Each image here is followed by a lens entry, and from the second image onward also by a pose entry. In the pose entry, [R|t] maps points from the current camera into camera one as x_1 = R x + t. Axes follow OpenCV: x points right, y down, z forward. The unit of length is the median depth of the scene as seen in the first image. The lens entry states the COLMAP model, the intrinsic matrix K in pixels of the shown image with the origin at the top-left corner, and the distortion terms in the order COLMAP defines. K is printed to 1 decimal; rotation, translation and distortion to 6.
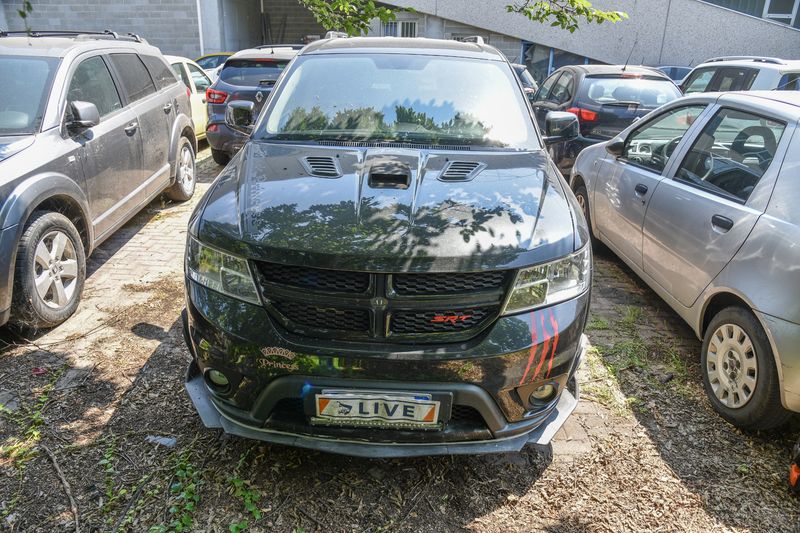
lens RADIAL K [[538.4, 0, 402.9], [0, 538.4, 264.5], [0, 0, 1]] dist [-0.069569, 0.010770]
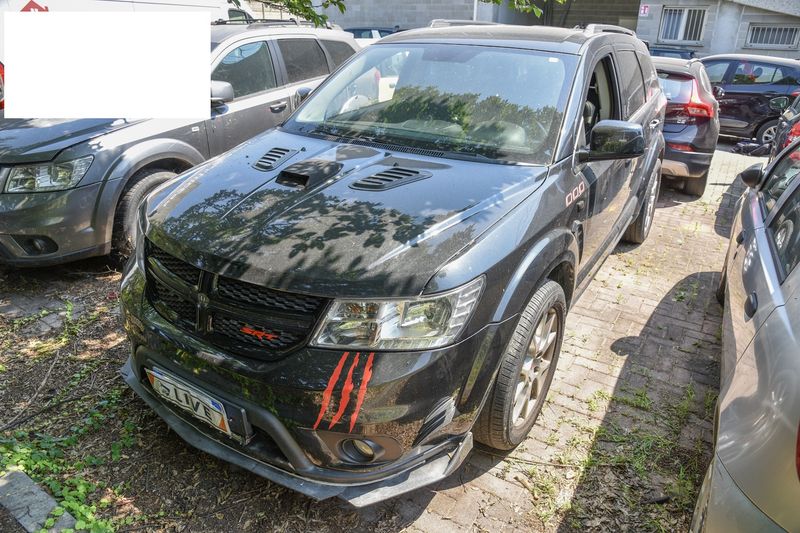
lens RADIAL K [[538.4, 0, 401.5], [0, 538.4, 267.4], [0, 0, 1]] dist [-0.069569, 0.010770]
pose [[0.862947, 0.199545, -0.464224, 0.564731], [-0.186960, 0.979611, 0.073542, -0.100758], [0.469434, 0.023328, 0.882659, 0.231348]]
